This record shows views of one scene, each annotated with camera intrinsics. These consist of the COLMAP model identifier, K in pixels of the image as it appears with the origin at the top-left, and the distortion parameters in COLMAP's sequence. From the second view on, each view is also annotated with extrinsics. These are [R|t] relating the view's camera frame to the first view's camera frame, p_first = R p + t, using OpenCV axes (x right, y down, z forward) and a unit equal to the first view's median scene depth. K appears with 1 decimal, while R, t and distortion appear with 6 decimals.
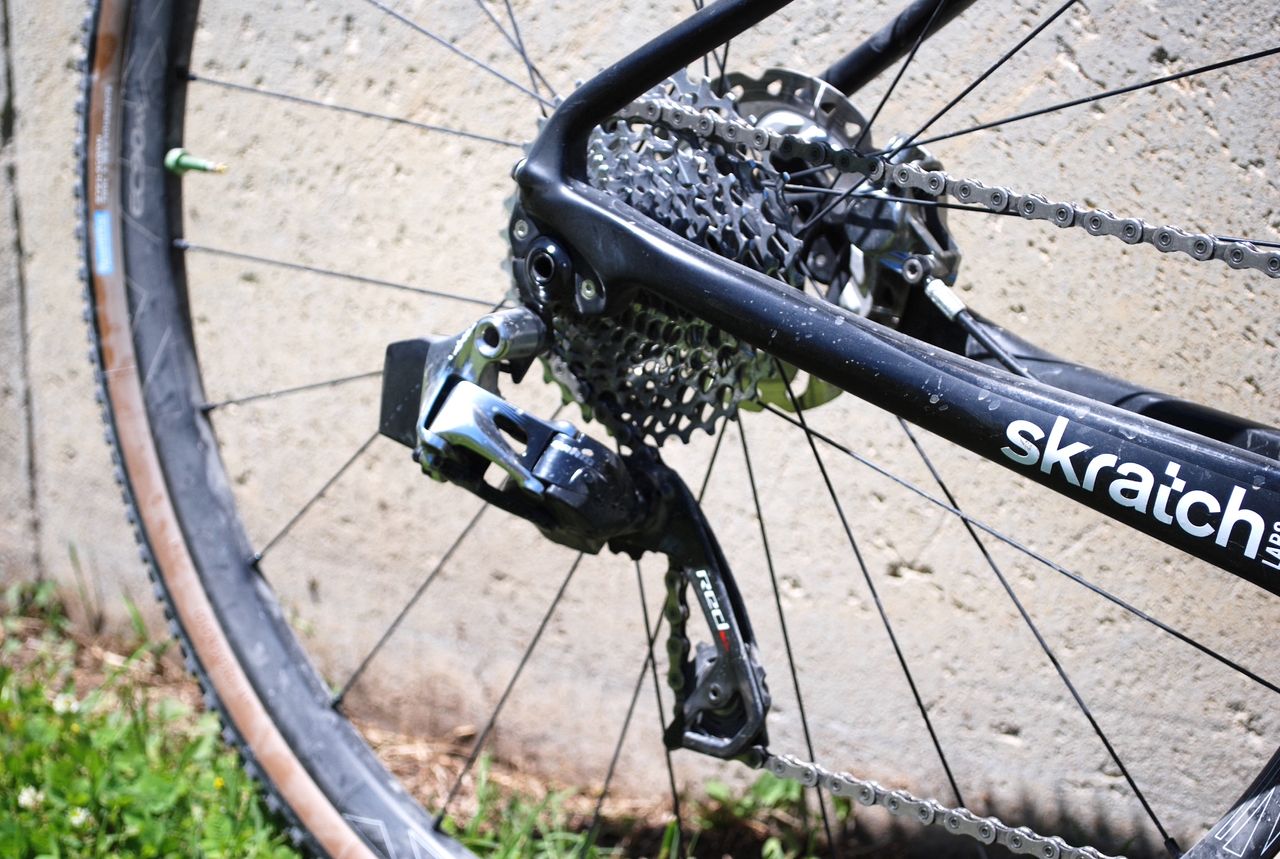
lens RADIAL K [[2443.4, 0, 640.0], [0, 2443.4, 429.5], [0, 0, 1]] dist [-0.008022, 0.142347]
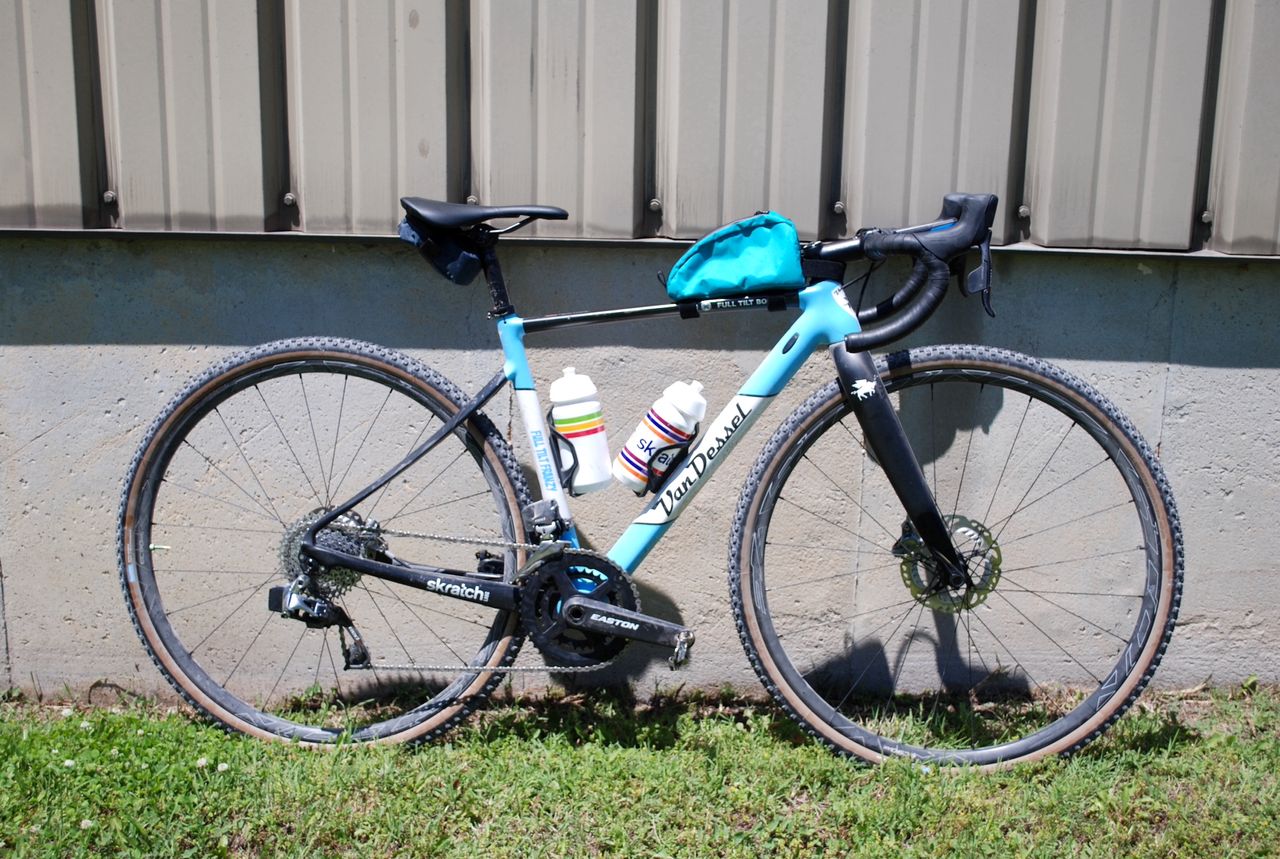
lens RADIAL K [[1552.8, 0, 640.0], [0, 1552.8, 429.5], [0, 0, 1]] dist [-0.151261, 0.323354]
pose [[0.830205, -0.133282, 0.541290, -0.950688], [0.161043, 0.986939, -0.003986, -0.188004], [-0.533689, 0.090480, 0.840826, -1.549459]]
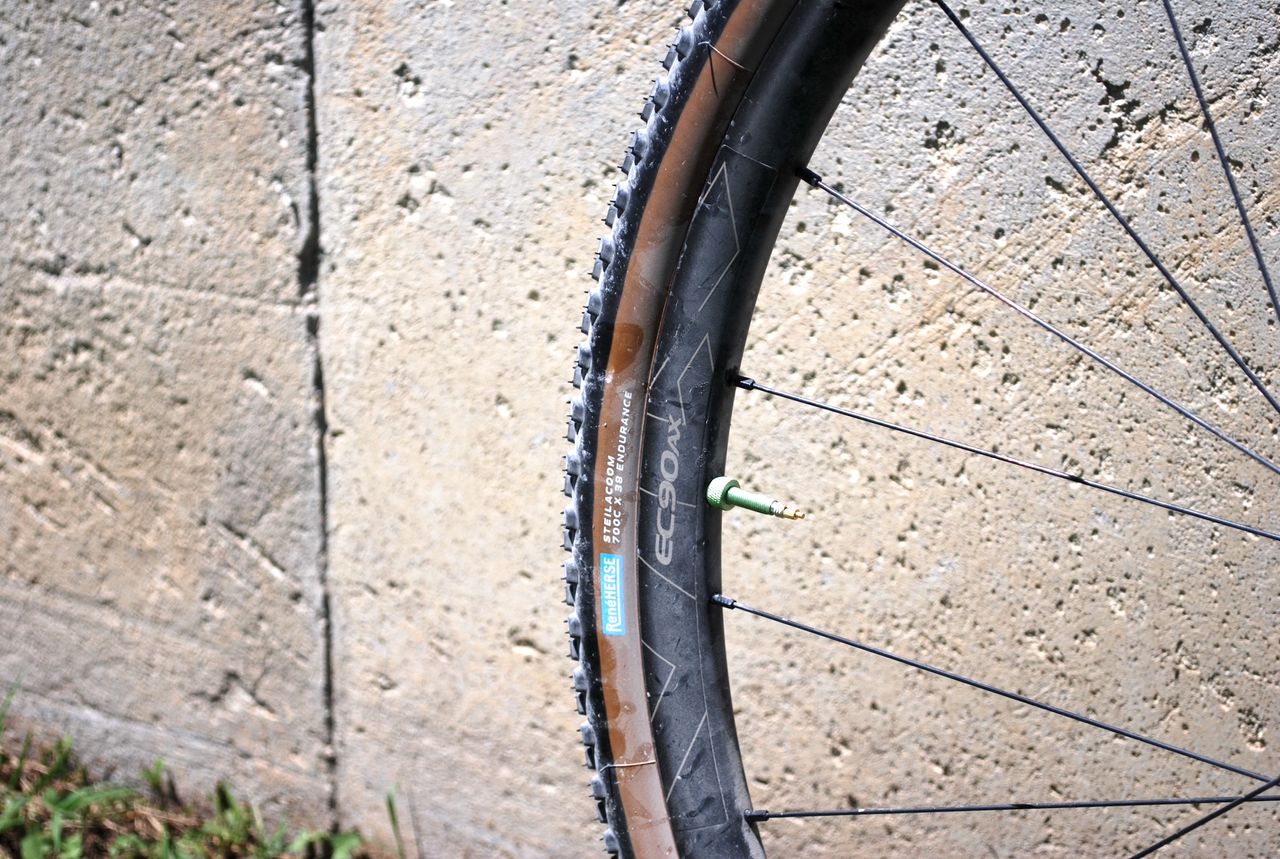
lens RADIAL K [[2866.0, 0, 640.0], [0, 2866.0, 429.5], [0, 0, 1]] dist [0.049103, 0.159158]
pose [[0.999877, -0.010865, 0.011339, -0.268960], [0.009758, 0.995570, 0.093517, -0.251283], [-0.012305, -0.093395, 0.995553, 0.181709]]
